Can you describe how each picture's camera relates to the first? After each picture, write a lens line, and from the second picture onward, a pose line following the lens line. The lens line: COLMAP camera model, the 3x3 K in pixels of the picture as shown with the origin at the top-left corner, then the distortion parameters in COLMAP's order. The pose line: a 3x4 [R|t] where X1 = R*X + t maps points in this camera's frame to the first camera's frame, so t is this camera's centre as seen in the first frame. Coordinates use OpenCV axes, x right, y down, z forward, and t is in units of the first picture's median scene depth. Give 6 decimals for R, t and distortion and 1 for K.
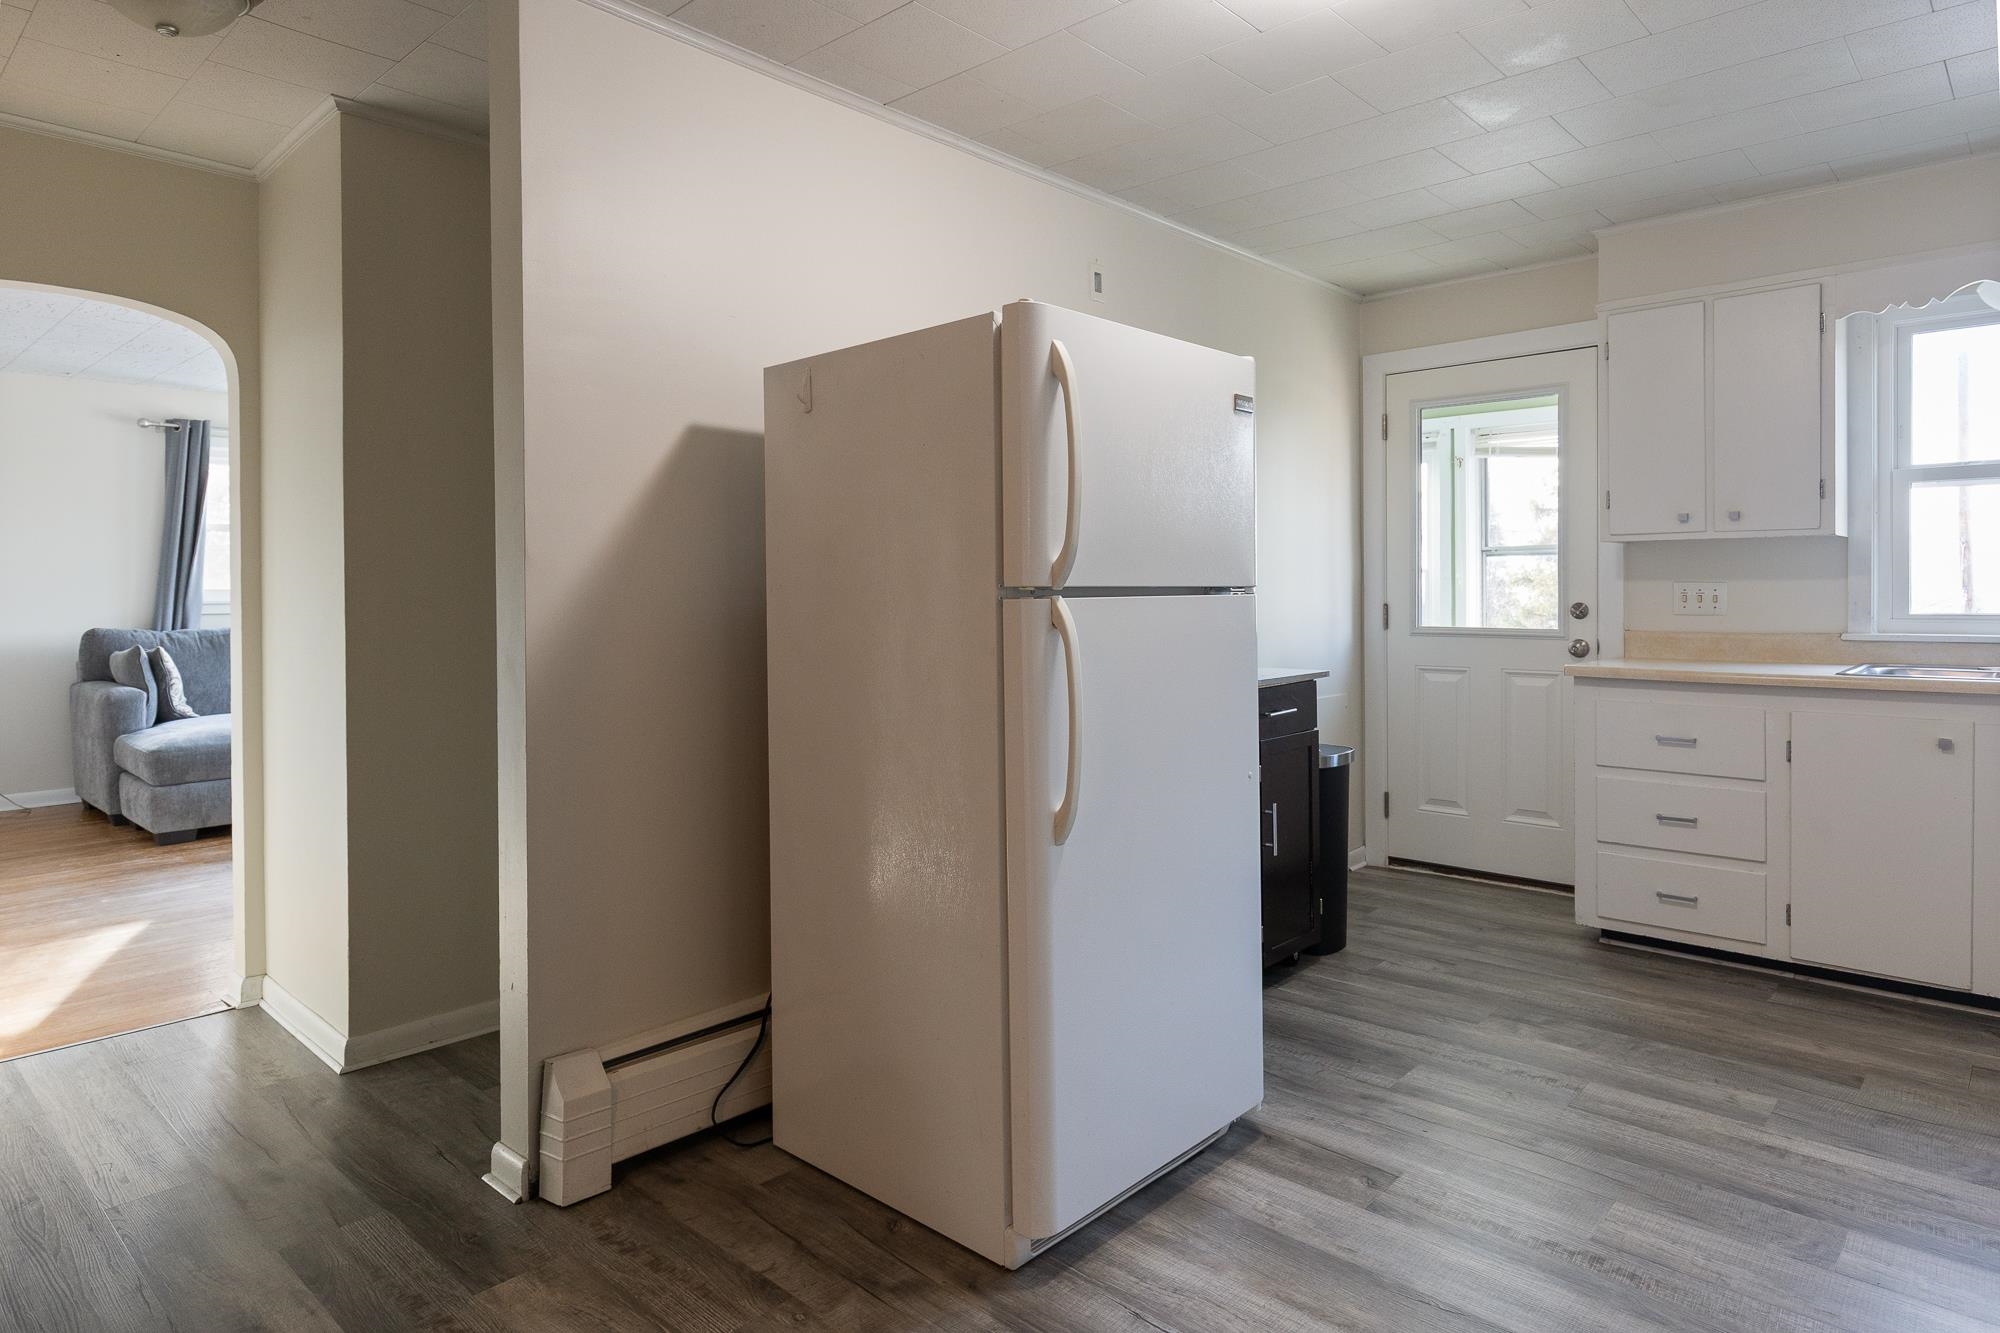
lens RADIAL K [[1148.1, 0, 999.8], [0, 1148.1, 622.3], [0, 0, 1]] dist [0.002542, -0.000801]
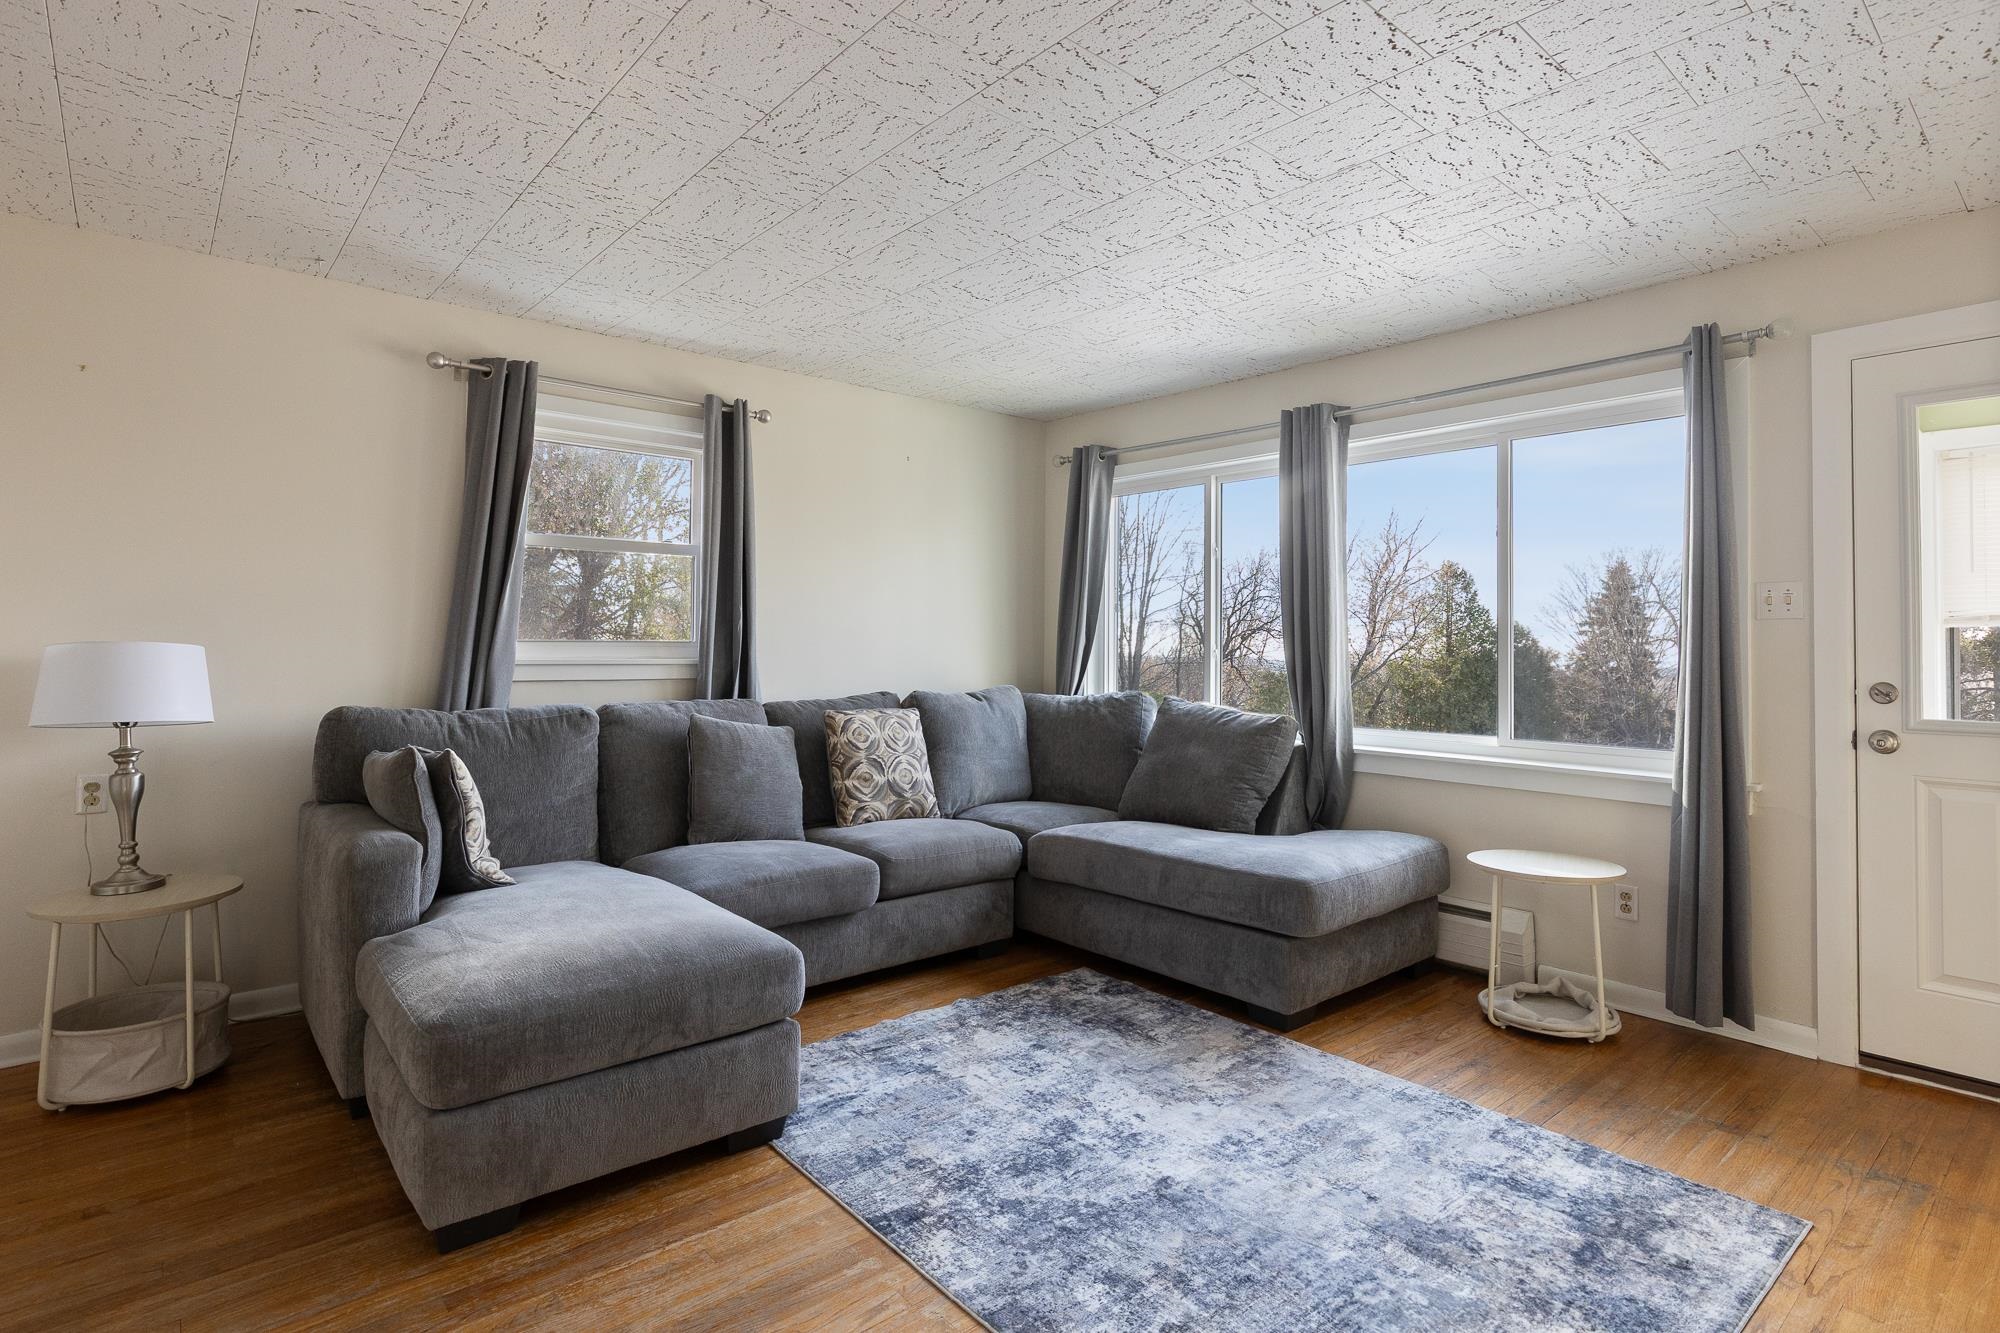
lens RADIAL K [[997.0, 0, 1005.4], [0, 997.0, 646.0], [0, 0, 1]] dist [-0.001014, 0.000307]
pose [[0.993535, 0.017196, -0.112214, -0.424673], [-0.020874, 0.999280, -0.031681, -0.017077], [0.111588, 0.033819, 0.993179, 0.569335]]
